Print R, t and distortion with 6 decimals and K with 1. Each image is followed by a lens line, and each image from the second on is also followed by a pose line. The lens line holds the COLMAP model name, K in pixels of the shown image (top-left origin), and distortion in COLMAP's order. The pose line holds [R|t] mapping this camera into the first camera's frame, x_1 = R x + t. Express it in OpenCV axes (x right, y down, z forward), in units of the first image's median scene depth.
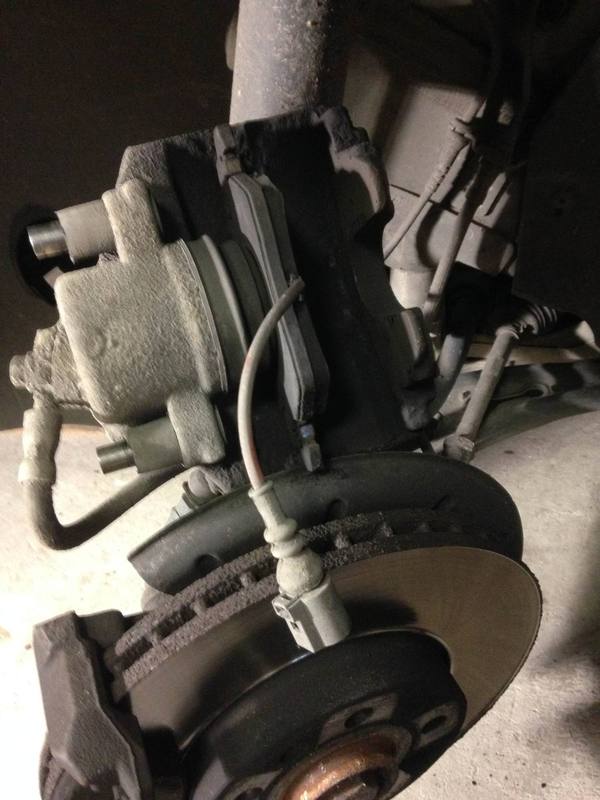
lens RADIAL K [[736.7, 0, 304.6], [0, 736.7, 404.1], [0, 0, 1]] dist [0.152750, -0.267710]
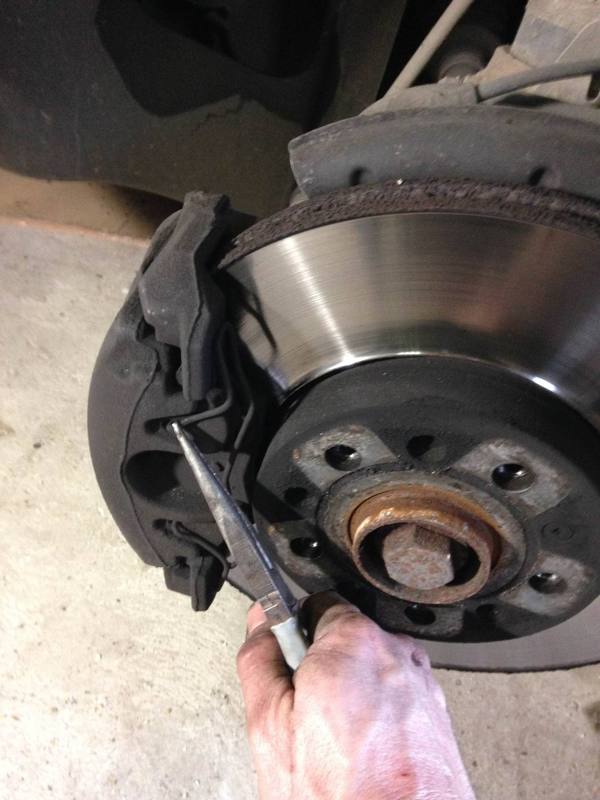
lens RADIAL K [[736.7, 0, 304.6], [0, 736.7, 404.1], [0, 0, 1]] dist [0.152750, -0.267710]
pose [[0.985148, 0.108474, 0.133101, -0.266687], [-0.126320, 0.982910, 0.133906, 0.172912], [-0.116301, -0.148731, 0.982015, 0.152137]]
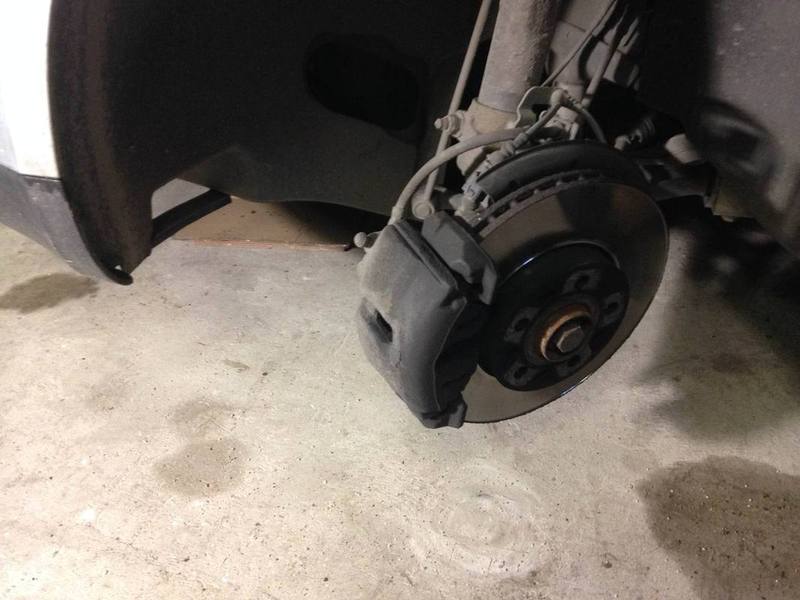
lens RADIAL K [[736.7, 0, 408.9], [0, 736.7, 300.4], [0, 0, 1]] dist [0.152750, -0.267710]
pose [[0.996016, 0.019128, 0.087097, -0.339354], [-0.015852, 0.999146, -0.038158, 0.352769], [-0.087753, 0.036625, 0.995469, -0.531540]]
